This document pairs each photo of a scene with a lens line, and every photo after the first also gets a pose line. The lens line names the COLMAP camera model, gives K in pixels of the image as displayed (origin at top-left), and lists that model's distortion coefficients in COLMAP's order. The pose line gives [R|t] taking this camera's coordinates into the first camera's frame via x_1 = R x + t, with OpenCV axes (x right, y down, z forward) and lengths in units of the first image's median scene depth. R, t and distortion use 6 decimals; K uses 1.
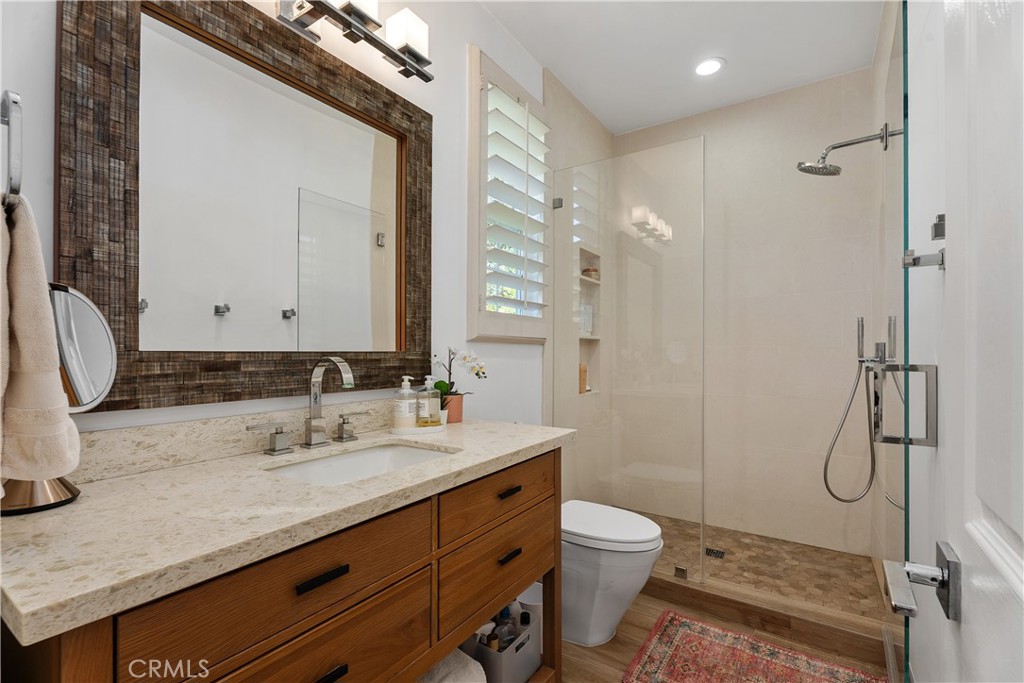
lens RADIAL K [[456.0, 0, 513.7], [0, 456.0, 347.0], [0, 0, 1]] dist [0.001173, -0.001555]
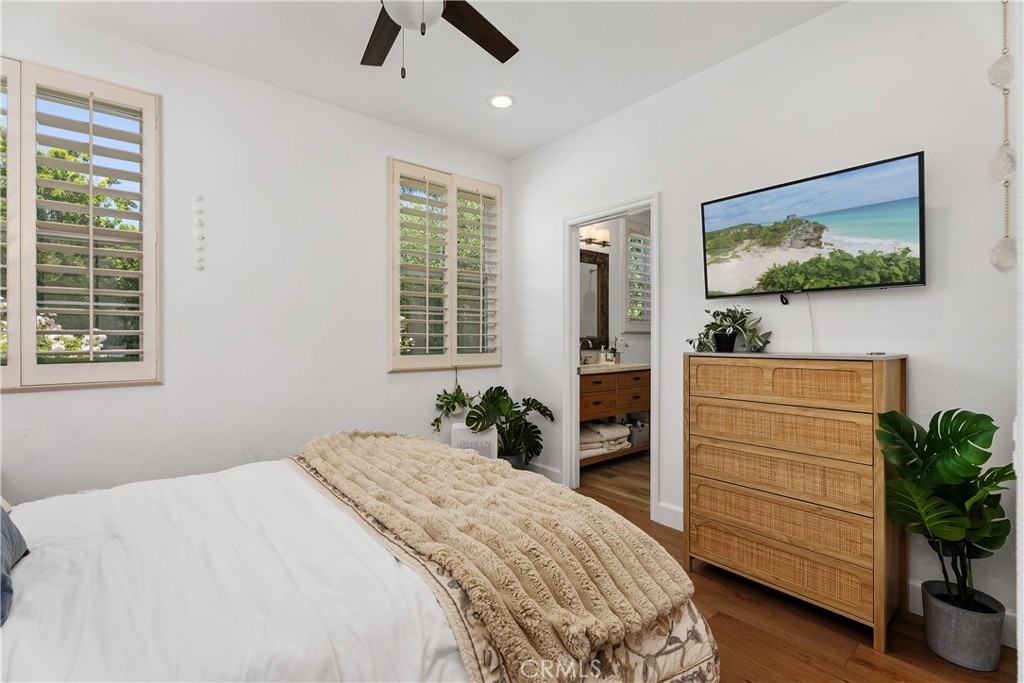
lens RADIAL K [[456.0, 0, 512.6], [0, 456.0, 338.3], [0, 0, 1]] dist [0.001173, -0.001555]
pose [[0.957342, 0.002672, -0.288945, 0.072554], [0.000743, 0.999931, 0.011707, -0.022649], [0.288956, -0.011423, 0.957274, -2.078453]]
